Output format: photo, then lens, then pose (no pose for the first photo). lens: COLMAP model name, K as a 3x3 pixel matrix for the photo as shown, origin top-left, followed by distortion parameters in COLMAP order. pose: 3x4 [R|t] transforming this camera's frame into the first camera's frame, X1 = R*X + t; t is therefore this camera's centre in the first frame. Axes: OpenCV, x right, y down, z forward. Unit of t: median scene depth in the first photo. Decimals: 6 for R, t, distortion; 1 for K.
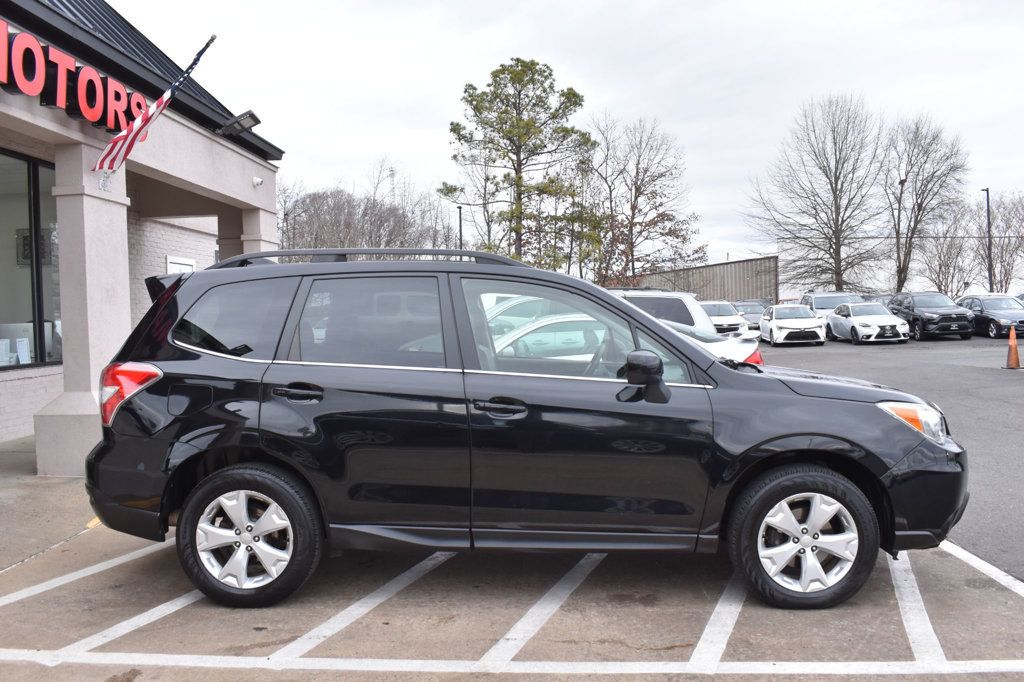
lens RADIAL K [[907.5, 0, 512.0], [0, 907.5, 341.0], [0, 0, 1]] dist [-0.084676, 0.008071]
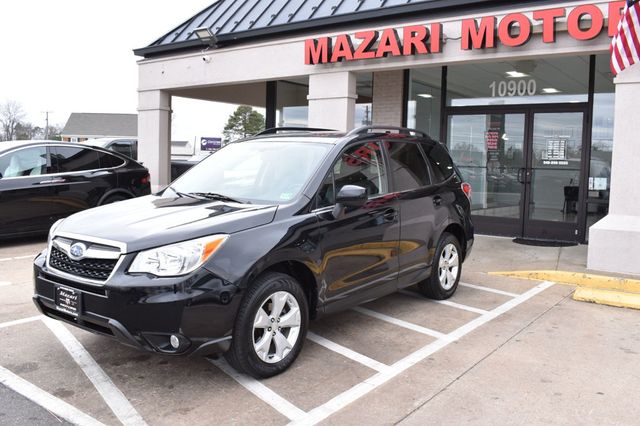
lens RADIAL K [[579.8, 0, 320.0], [0, 579.8, 213.0], [0, 0, 1]] dist [-0.078284, -0.002502]
pose [[-0.574973, 0.077806, -0.814465, 1.040919], [-0.036935, 0.991985, 0.120838, -0.078565], [0.817339, 0.099561, -0.567490, 1.993363]]
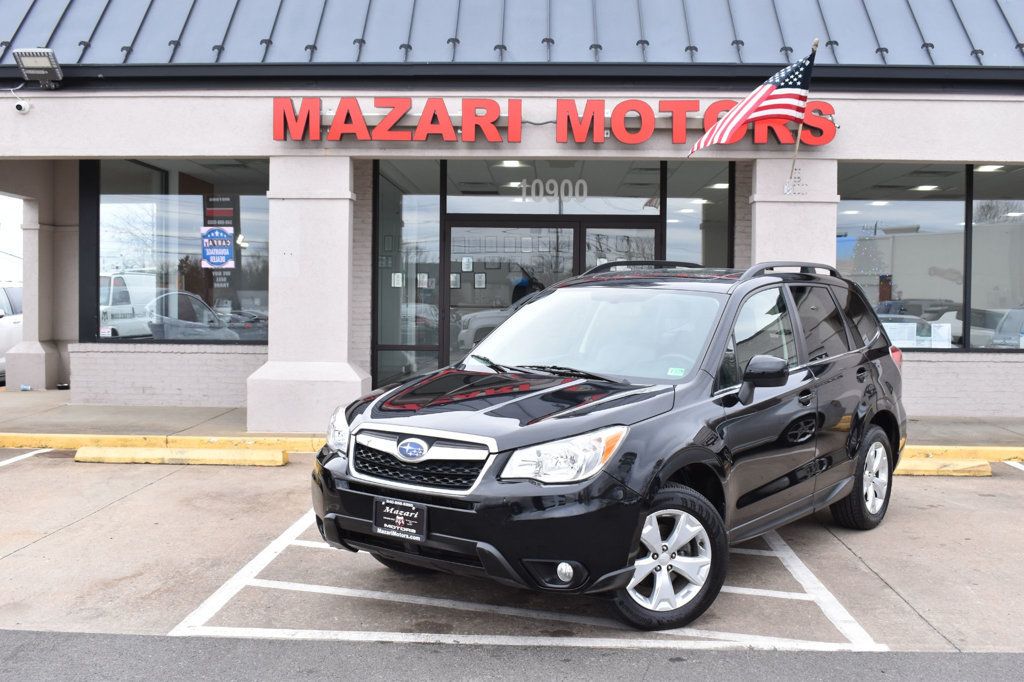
lens RADIAL K [[1155.6, 0, 512.0], [0, 1155.6, 341.0], [0, 0, 1]] dist [-0.050403, 0.005108]
pose [[-0.005051, 0.057949, -0.998307, 1.854307], [-0.040027, 0.997508, 0.058105, -0.095616], [0.999186, 0.040252, -0.002719, 1.178627]]
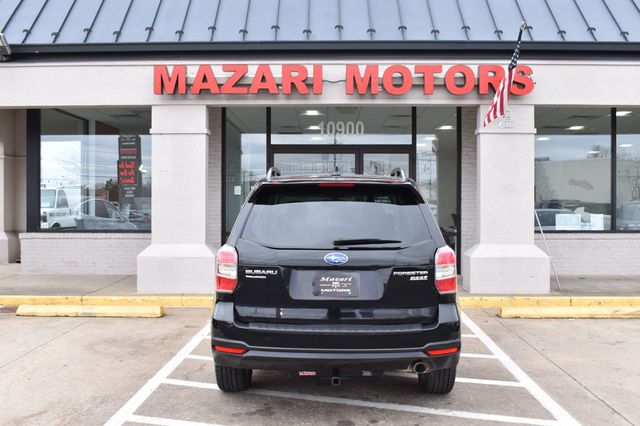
lens RADIAL K [[687.4, 0, 320.0], [0, 687.4, 213.0], [0, 0, 1]] dist [-0.059837, -0.000521]
pose [[0.016418, 0.036468, -0.999200, 1.526588], [-0.031165, 0.998868, 0.035944, -0.078424], [0.999379, 0.030550, 0.017536, 1.138321]]
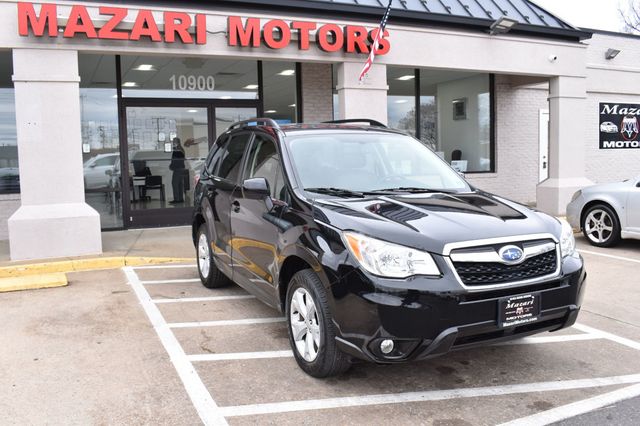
lens RADIAL K [[579.8, 0, 320.0], [0, 579.8, 213.0], [0, 0, 1]] dist [-0.078284, -0.002502]
pose [[0.450257, 0.097703, -0.887538, 1.125387], [-0.013465, 0.994625, 0.102661, -0.037437], [0.892798, -0.034273, 0.449152, 0.633774]]
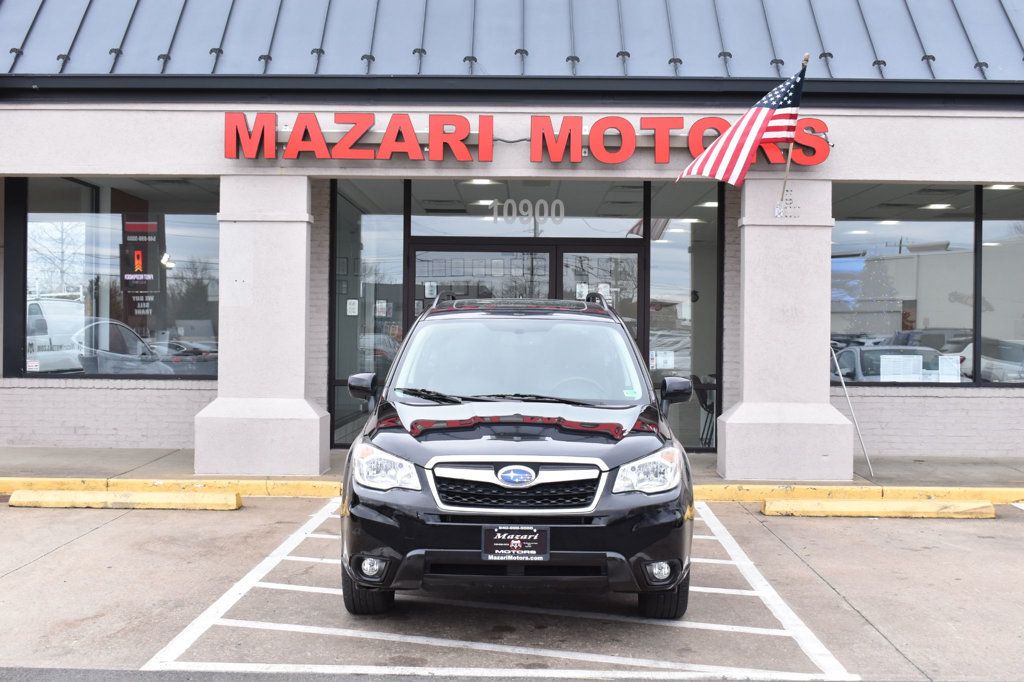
lens RADIAL K [[1351.3, 0, 512.0], [0, 1351.3, 341.0], [0, 0, 1]] dist [-0.022328, 0.011512]
pose [[0.019134, 0.031451, -0.999322, 2.079020], [-0.040289, 0.998718, 0.030660, -0.104702], [0.999005, 0.039675, 0.020376, 1.171616]]
